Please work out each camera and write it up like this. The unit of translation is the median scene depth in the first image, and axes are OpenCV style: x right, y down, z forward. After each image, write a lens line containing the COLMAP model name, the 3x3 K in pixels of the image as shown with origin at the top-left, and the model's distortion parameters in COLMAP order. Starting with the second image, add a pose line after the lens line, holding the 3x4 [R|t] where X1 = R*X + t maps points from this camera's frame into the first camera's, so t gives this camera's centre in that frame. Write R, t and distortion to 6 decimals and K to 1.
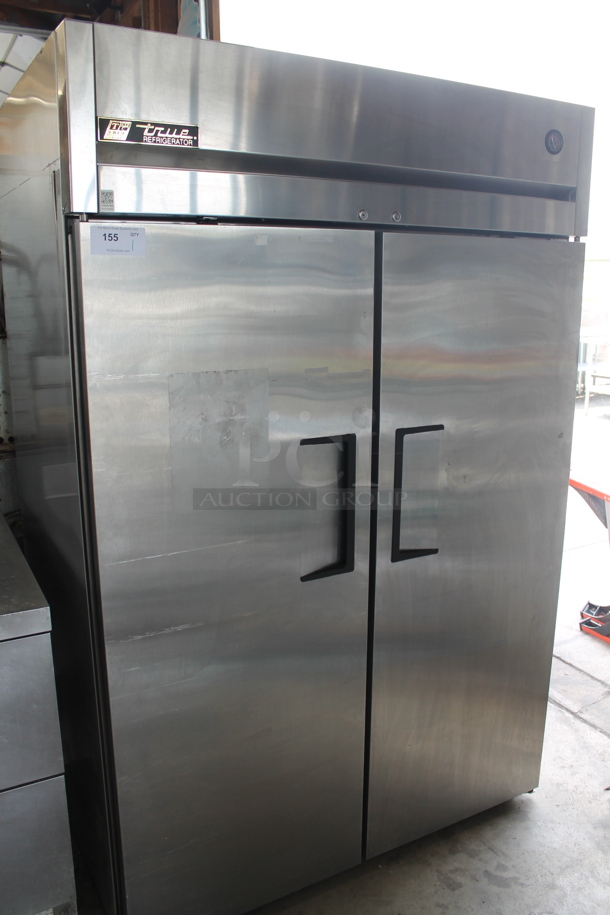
lens RADIAL K [[773.3, 0, 305.0], [0, 773.3, 457.5], [0, 0, 1]] dist [-0.143045, 0.111656]
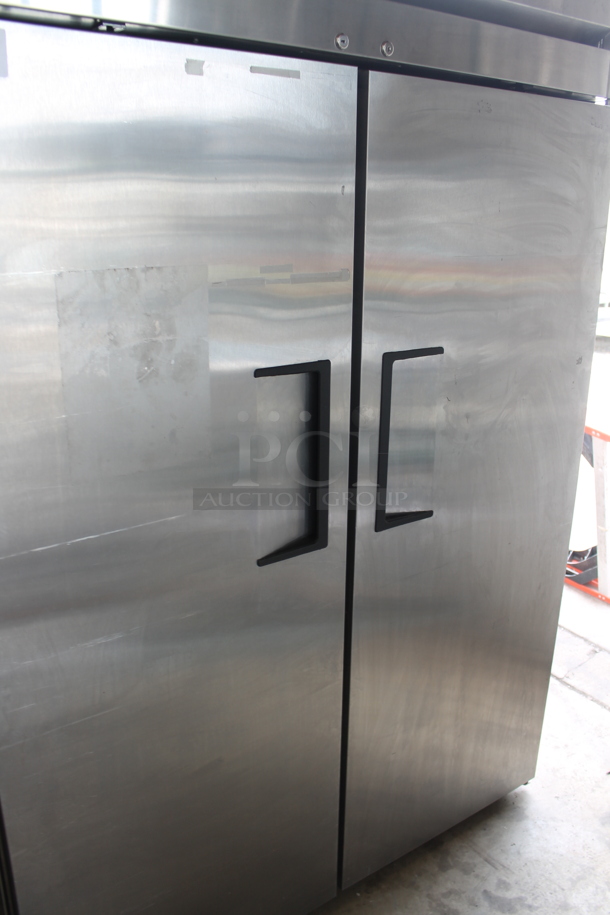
lens RADIAL K [[773.3, 0, 305.0], [0, 773.3, 457.5], [0, 0, 1]] dist [-0.143045, 0.111656]
pose [[0.995308, -0.024622, 0.093570, -0.024834], [0.016032, 0.995679, 0.091463, -0.006170], [-0.095418, -0.089533, 0.991403, 0.264323]]
